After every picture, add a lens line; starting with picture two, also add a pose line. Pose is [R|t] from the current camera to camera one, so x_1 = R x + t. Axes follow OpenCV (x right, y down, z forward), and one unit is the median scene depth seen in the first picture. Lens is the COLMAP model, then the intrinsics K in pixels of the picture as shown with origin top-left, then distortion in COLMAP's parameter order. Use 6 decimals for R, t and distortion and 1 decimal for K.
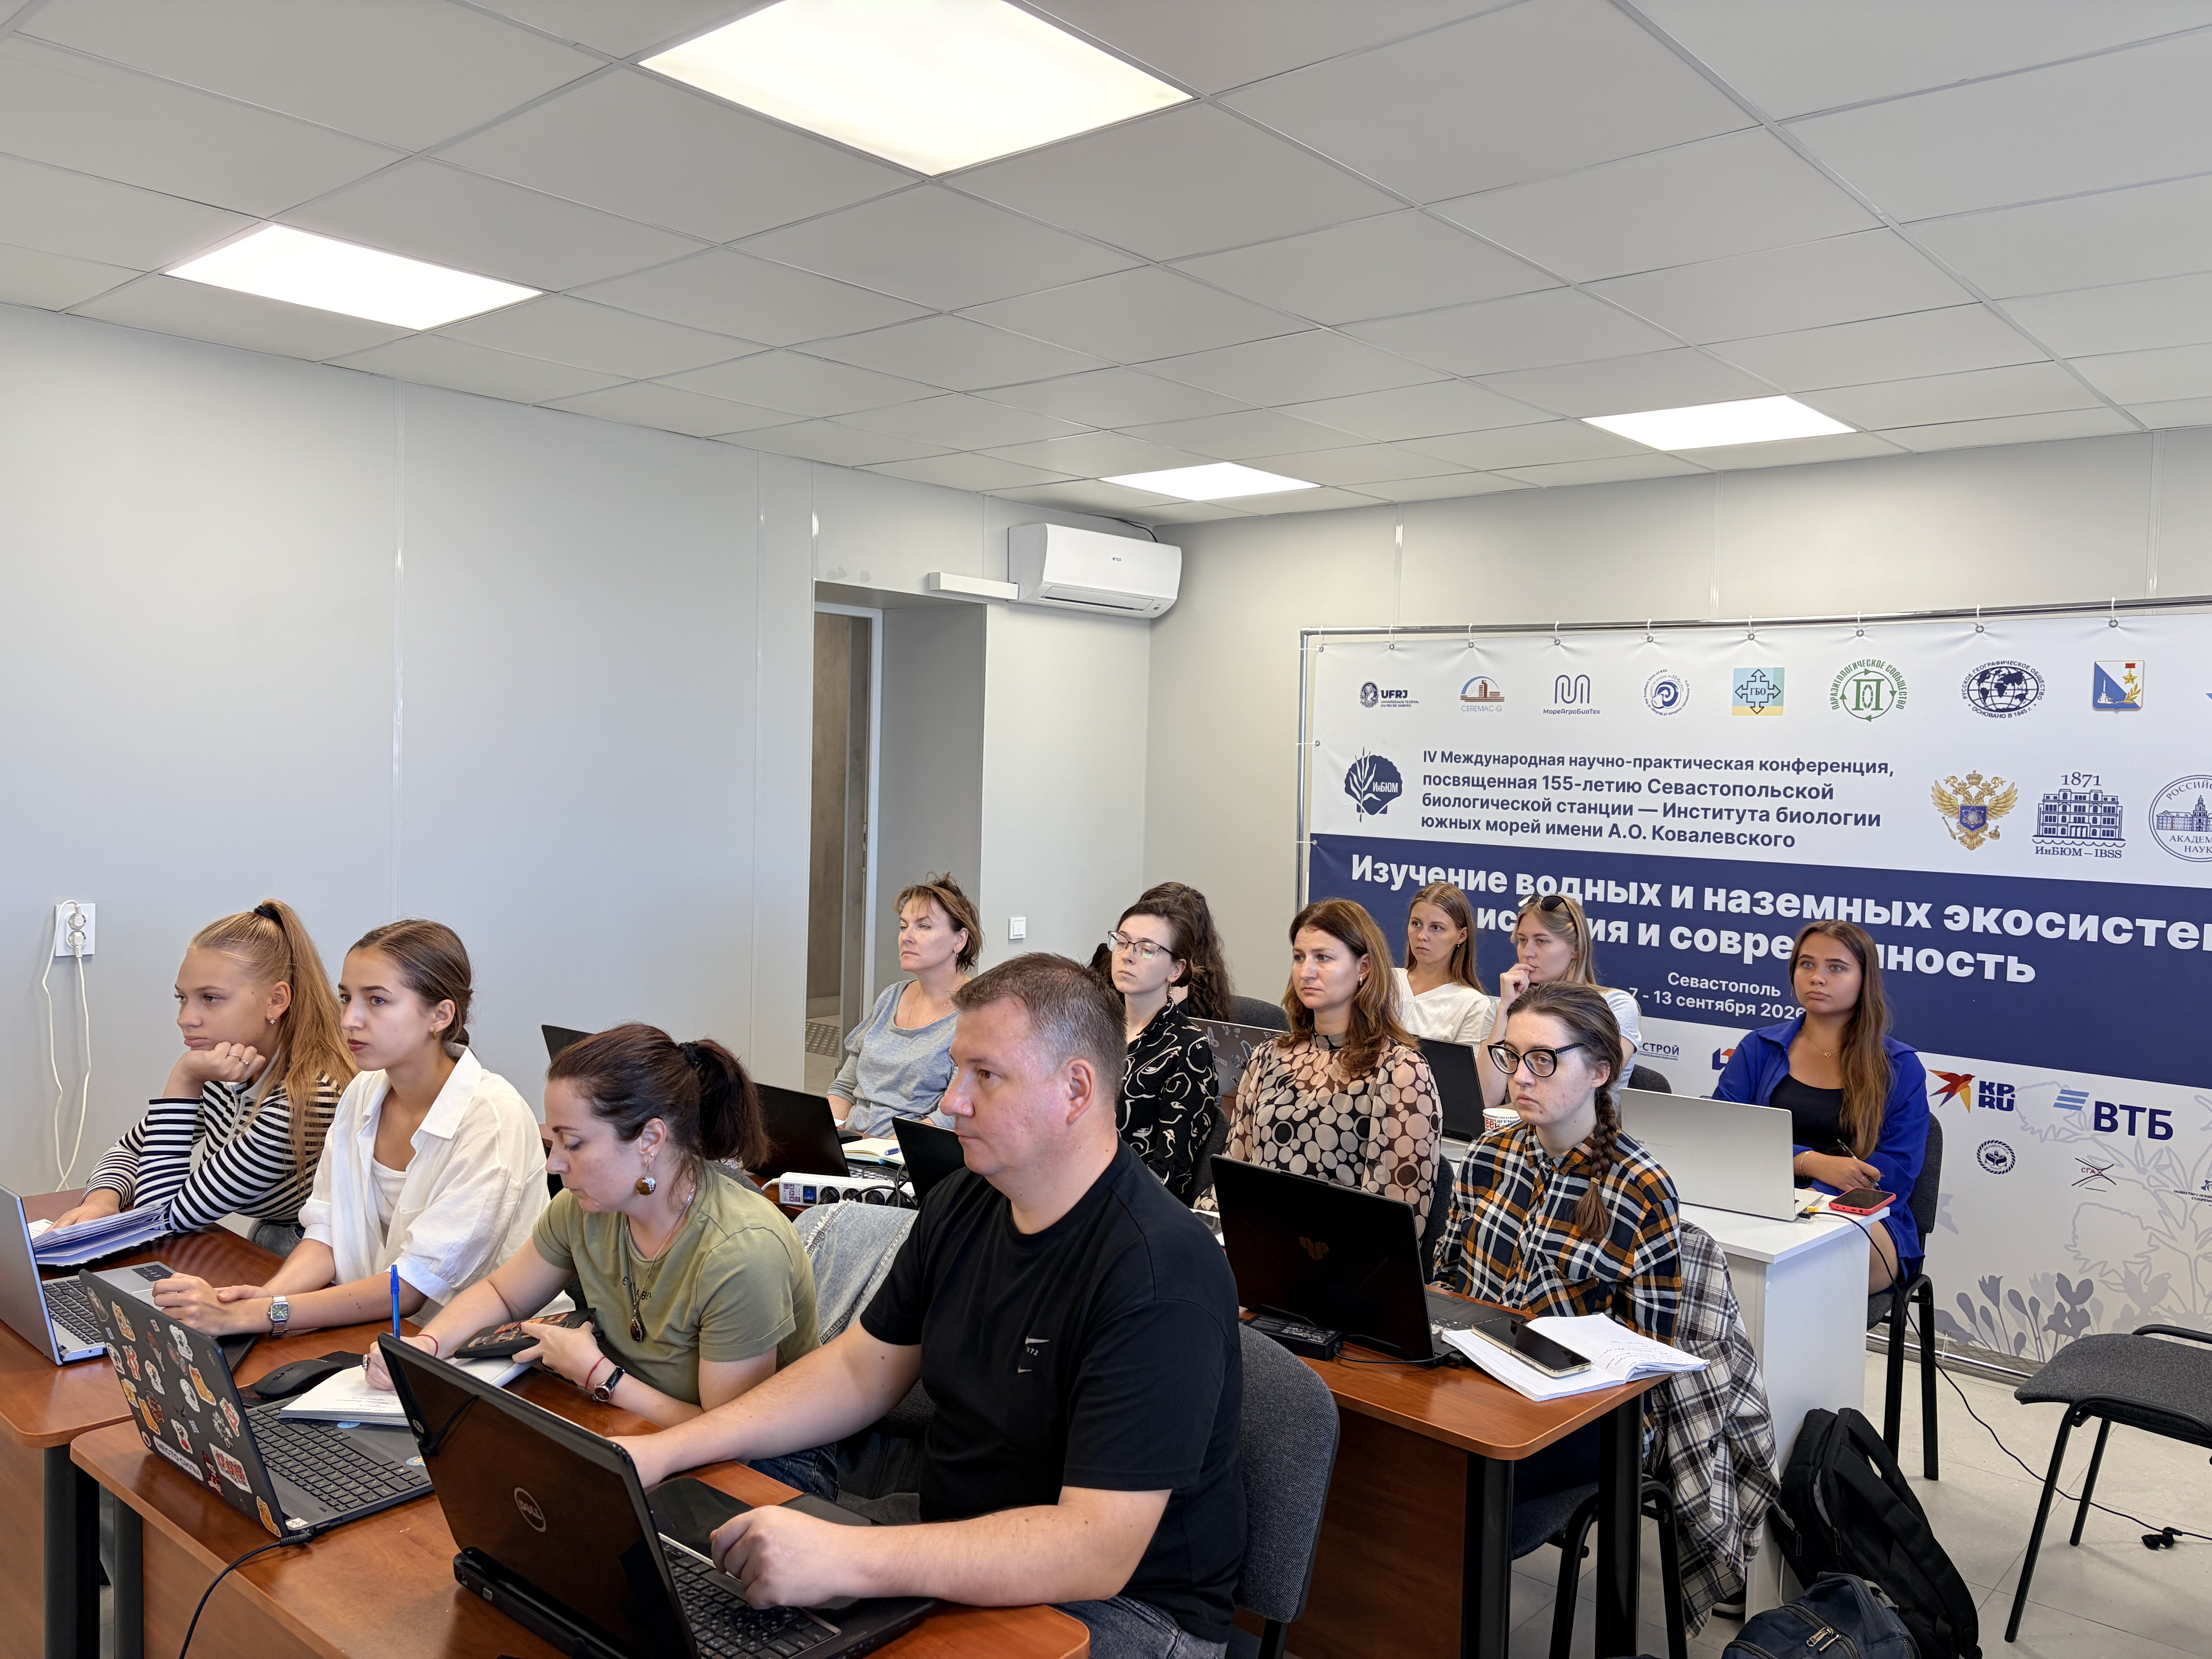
lens RADIAL K [[1655.6, 0, 1115.2], [0, 1655.6, 828.2], [0, 0, 1]] dist [0.050624, -0.050859]
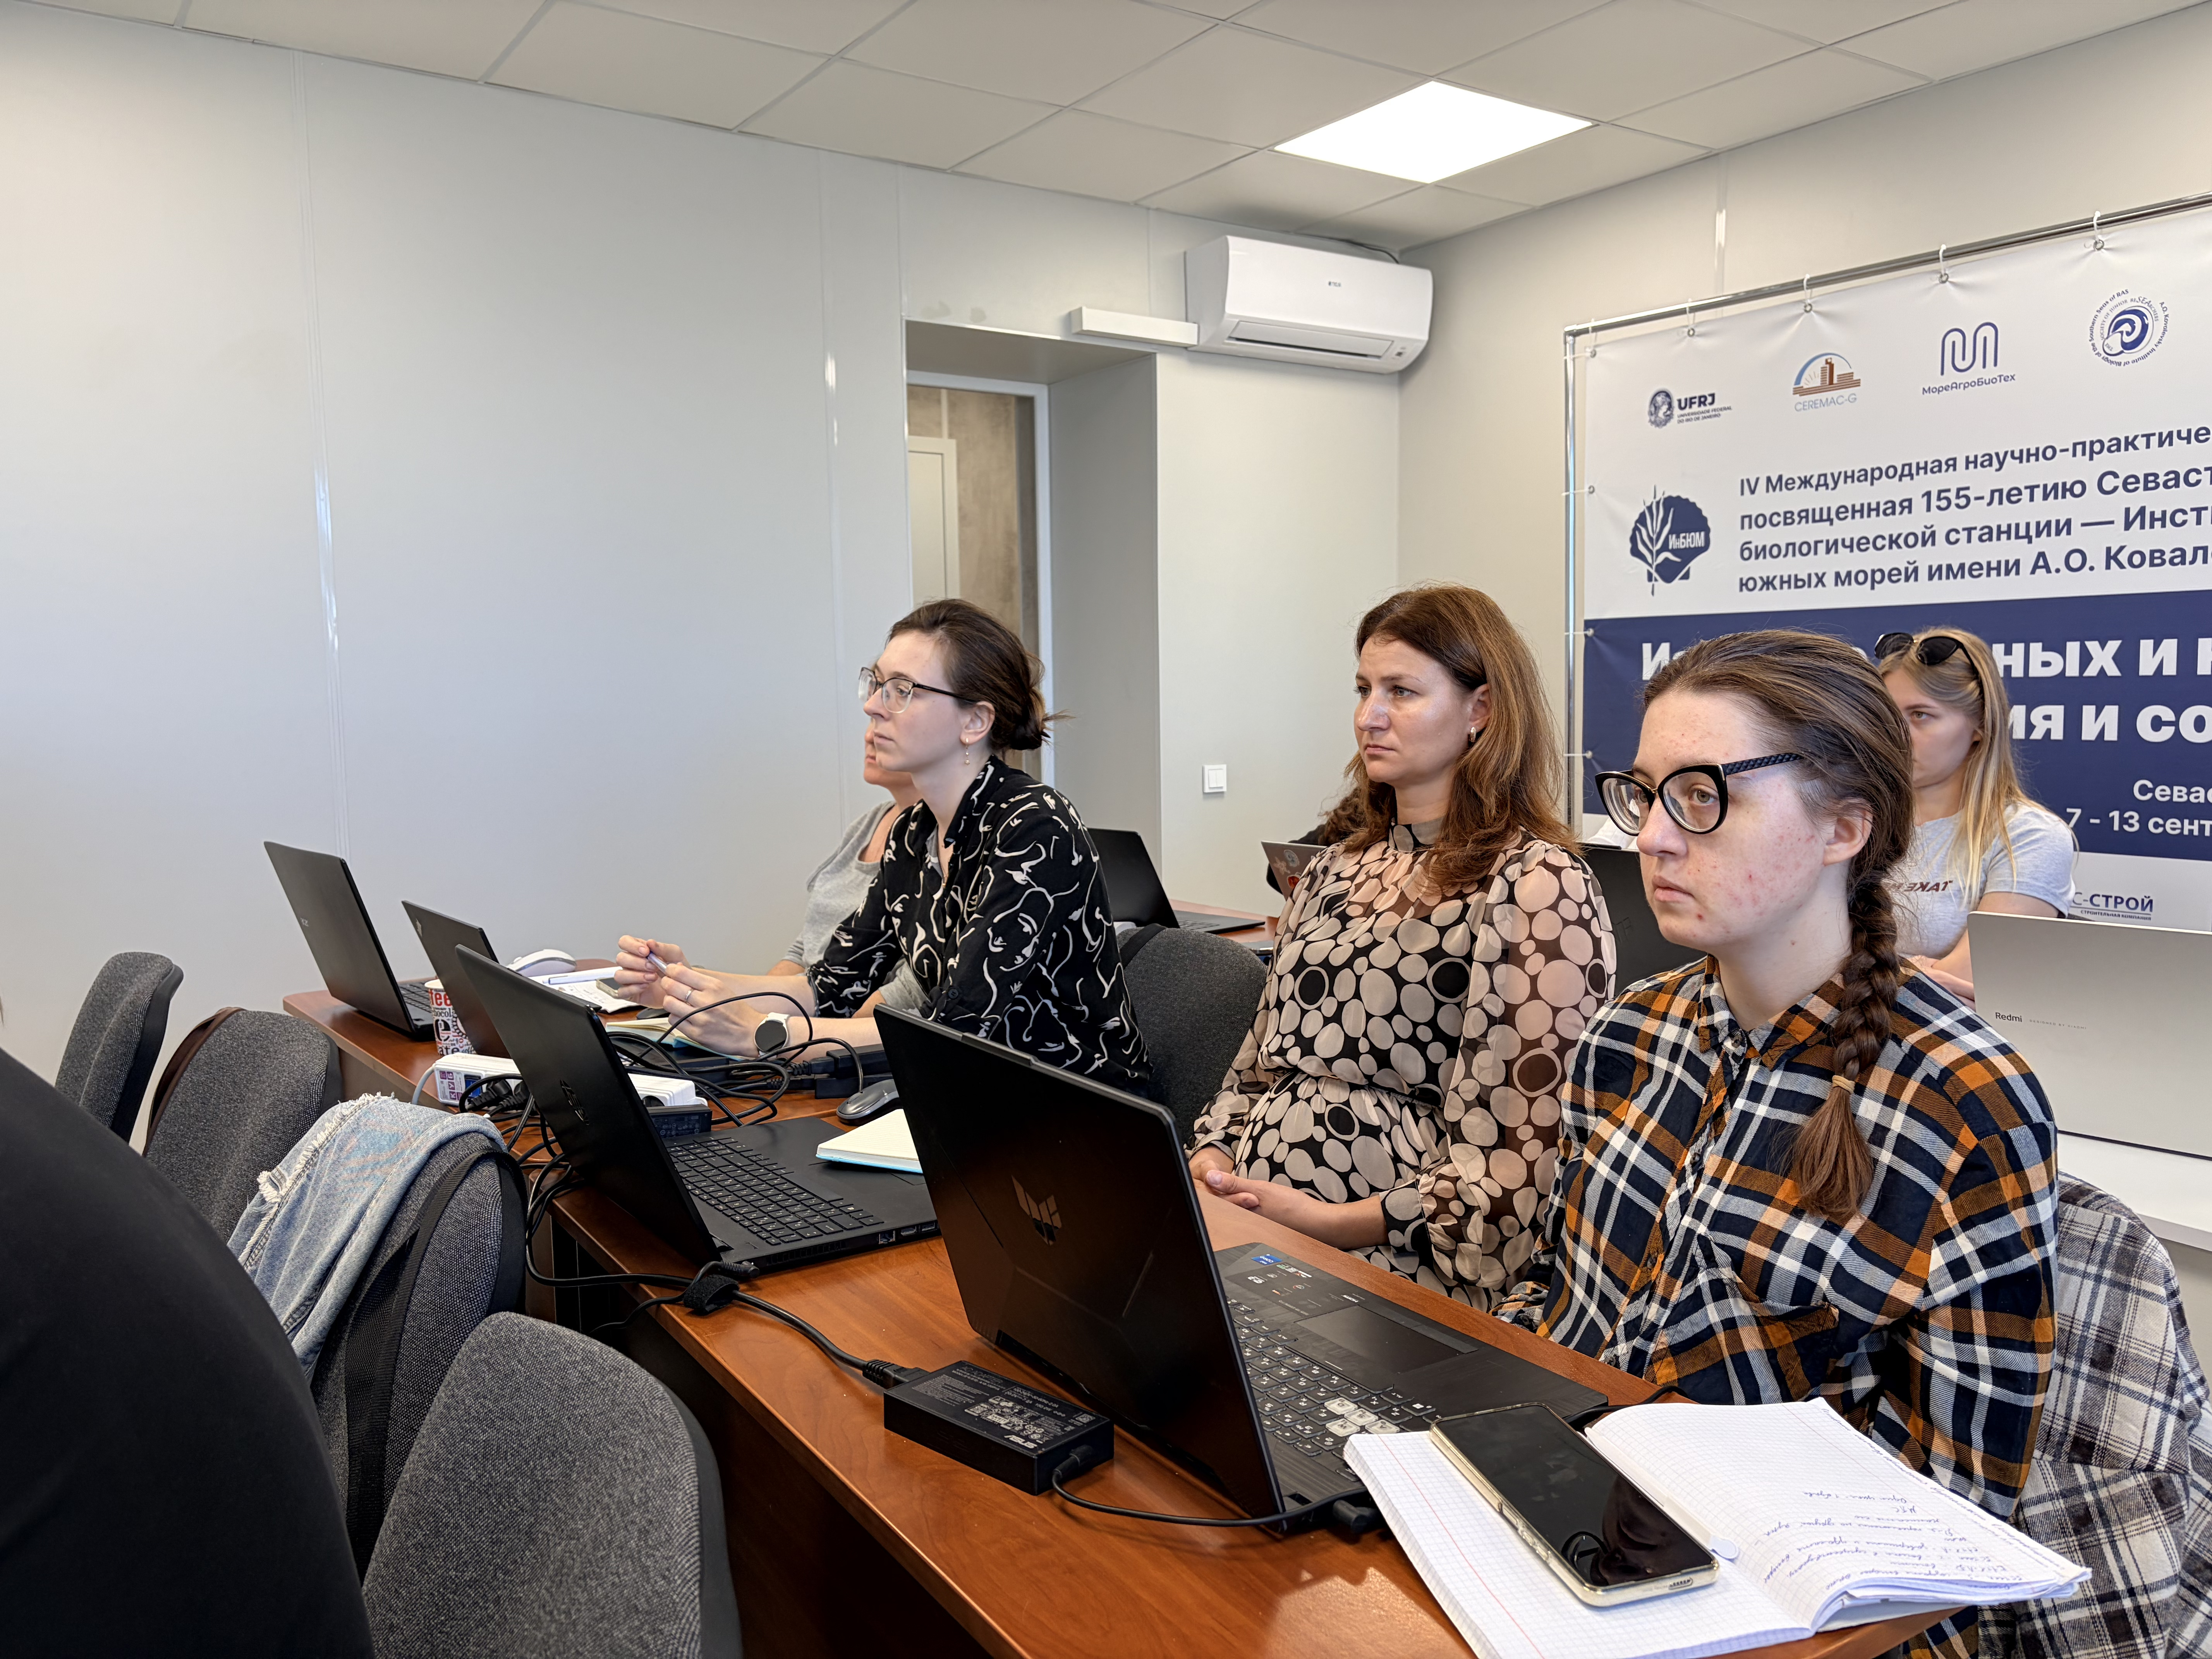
lens RADIAL K [[1655.6, 0, 1091.5], [0, 1655.6, 824.4], [0, 0, 1]] dist [0.050624, -0.050859]
pose [[0.966197, -0.014837, -0.257377, 0.200310], [0.026675, 0.998738, 0.042563, 0.114623], [0.256420, -0.047990, 0.965373, 0.503509]]
